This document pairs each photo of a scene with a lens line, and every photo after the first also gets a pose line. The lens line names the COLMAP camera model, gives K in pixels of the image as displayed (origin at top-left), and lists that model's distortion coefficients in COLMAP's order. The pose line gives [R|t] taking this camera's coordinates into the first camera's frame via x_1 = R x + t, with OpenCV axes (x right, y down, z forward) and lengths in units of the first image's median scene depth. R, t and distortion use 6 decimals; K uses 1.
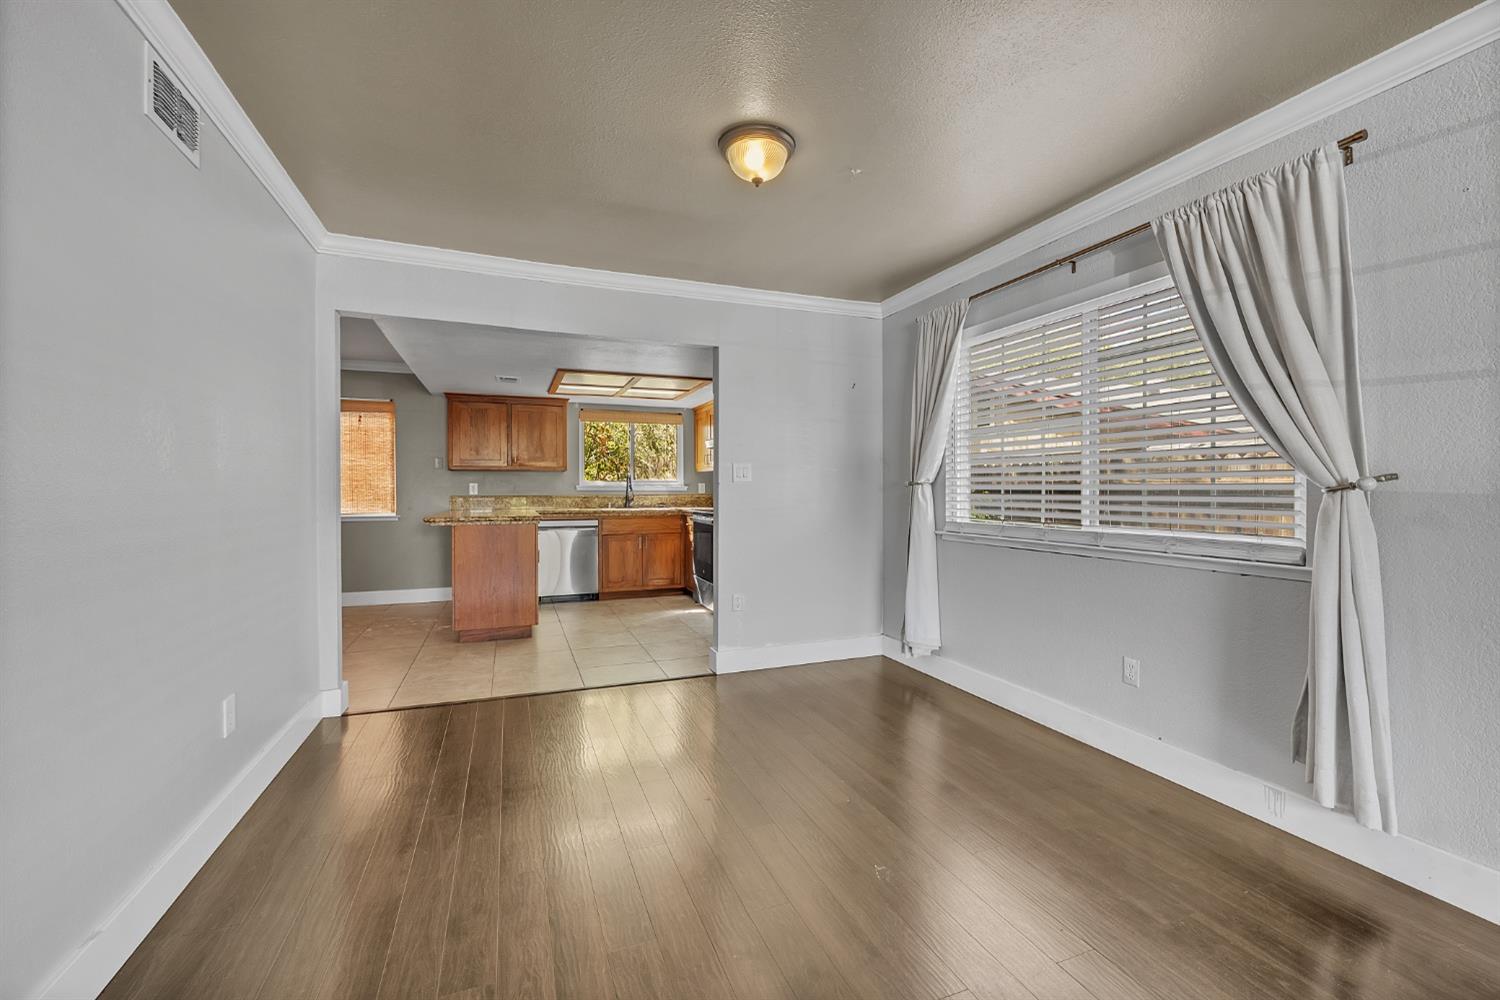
lens RADIAL K [[630.6, 0, 761.0], [0, 630.6, 495.1], [0, 0, 1]] dist [-0.001911, 0.000387]
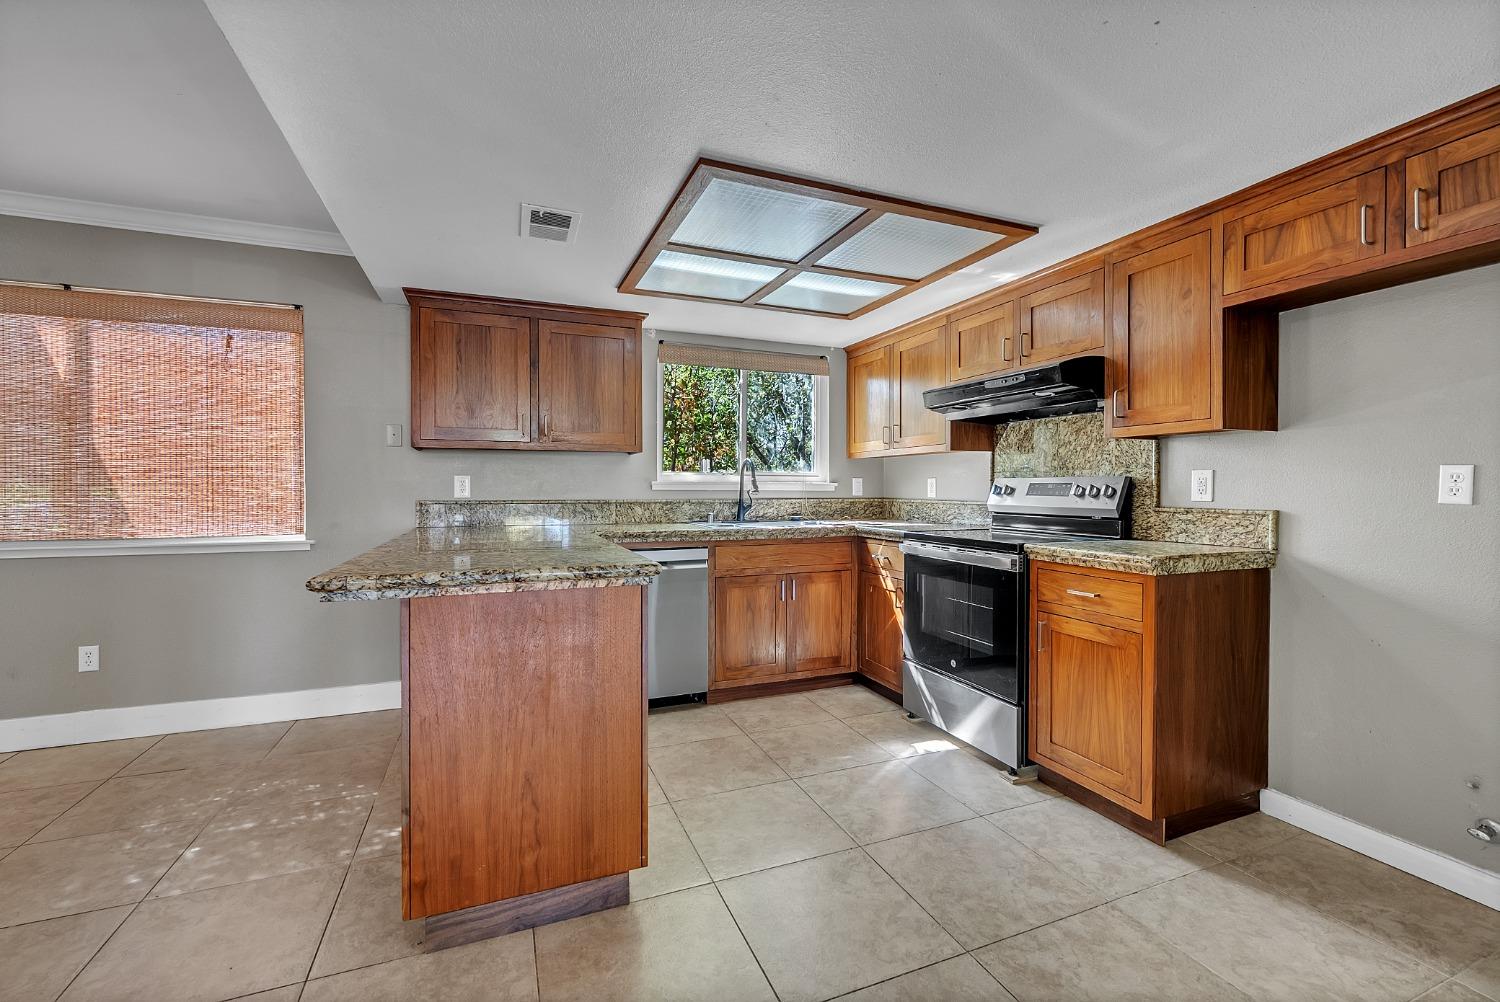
lens RADIAL K [[630.6, 0, 755.4], [0, 630.6, 494.0], [0, 0, 1]] dist [-0.001911, 0.000387]
pose [[0.999936, 0.004203, 0.010484, -0.355491], [-0.004189, 0.999990, -0.001345, -0.006491], [-0.010490, 0.001301, 0.999944, 0.770921]]
